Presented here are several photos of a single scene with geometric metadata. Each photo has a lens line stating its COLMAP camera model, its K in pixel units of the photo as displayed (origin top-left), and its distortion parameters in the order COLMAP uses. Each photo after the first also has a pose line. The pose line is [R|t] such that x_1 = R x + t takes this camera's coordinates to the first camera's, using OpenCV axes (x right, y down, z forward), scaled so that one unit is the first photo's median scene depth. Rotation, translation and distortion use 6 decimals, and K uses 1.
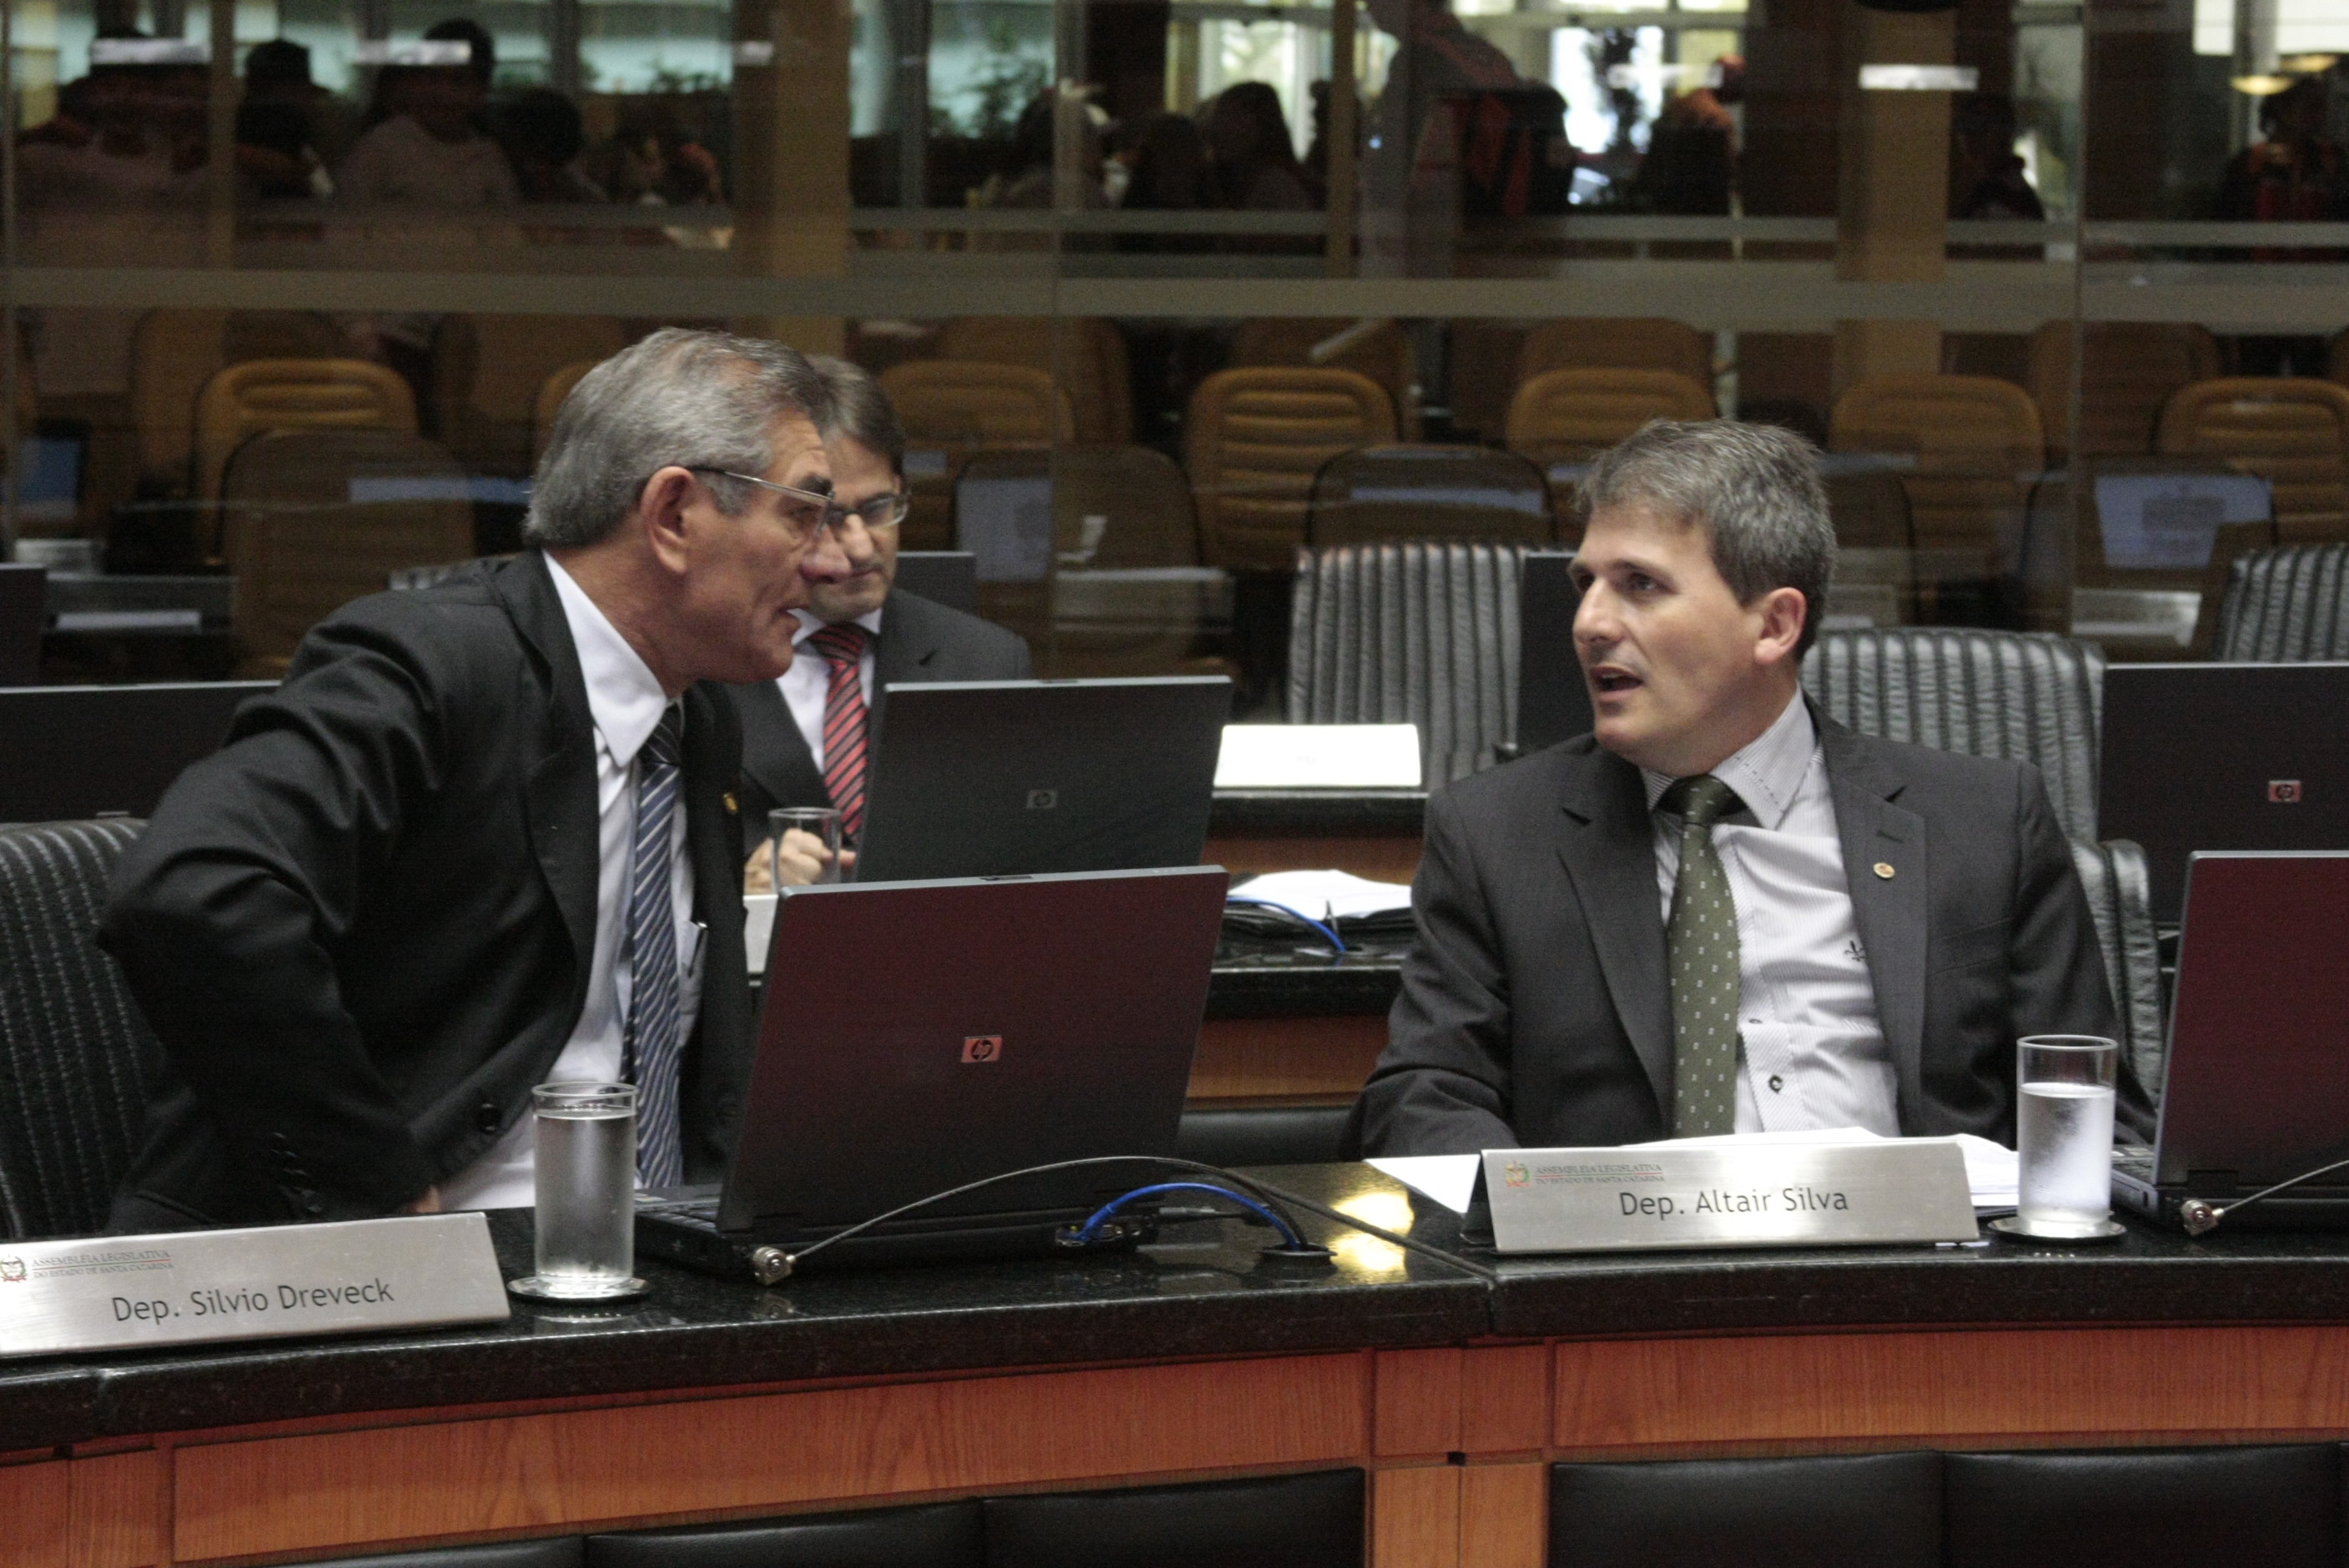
lens RADIAL K [[7369.4, 0, 1119.7], [0, 7369.4, 788.3], [0, 0, 1]] dist [0.282713, 0.000000]
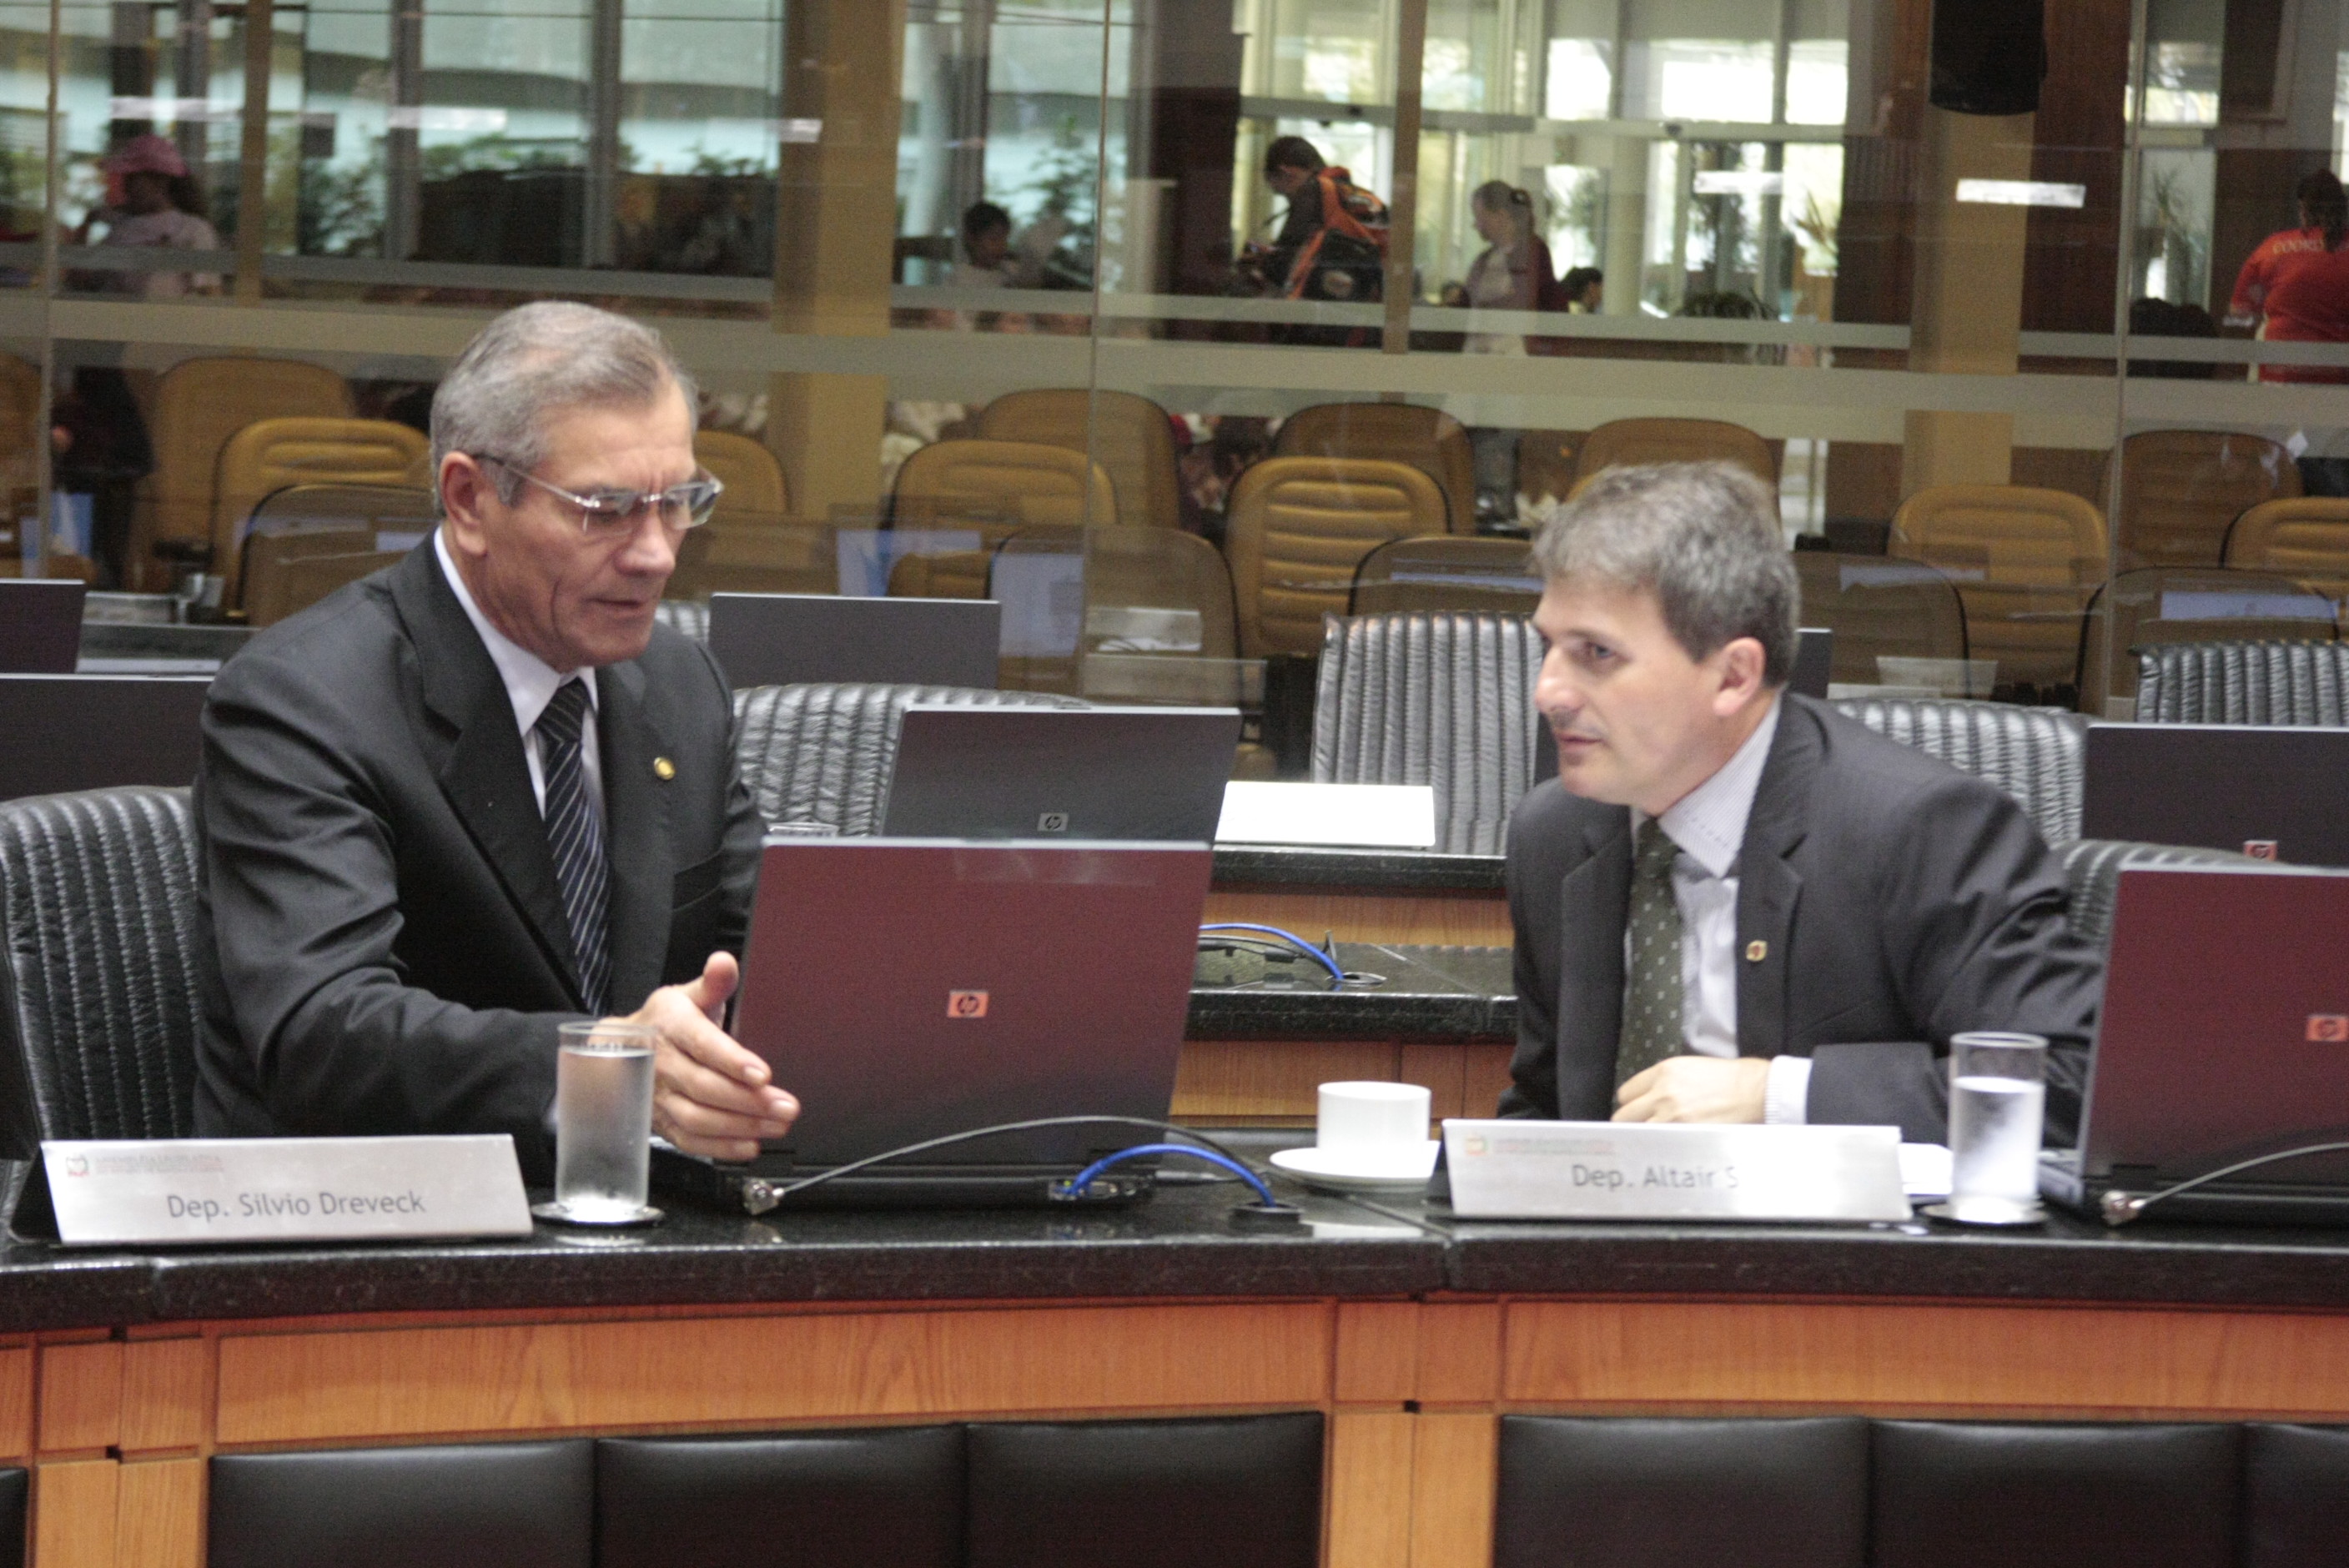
lens RADIAL K [[8431.6, 0, 1172.3], [0, 8431.6, 789.0], [0, 0, 1]] dist [0.371237, 0.000000]
pose [[0.999592, 0.028248, -0.004192, 0.013205], [-0.028356, 0.999188, -0.028613, 0.036435], [0.003380, 0.028721, 0.999582, -0.217427]]
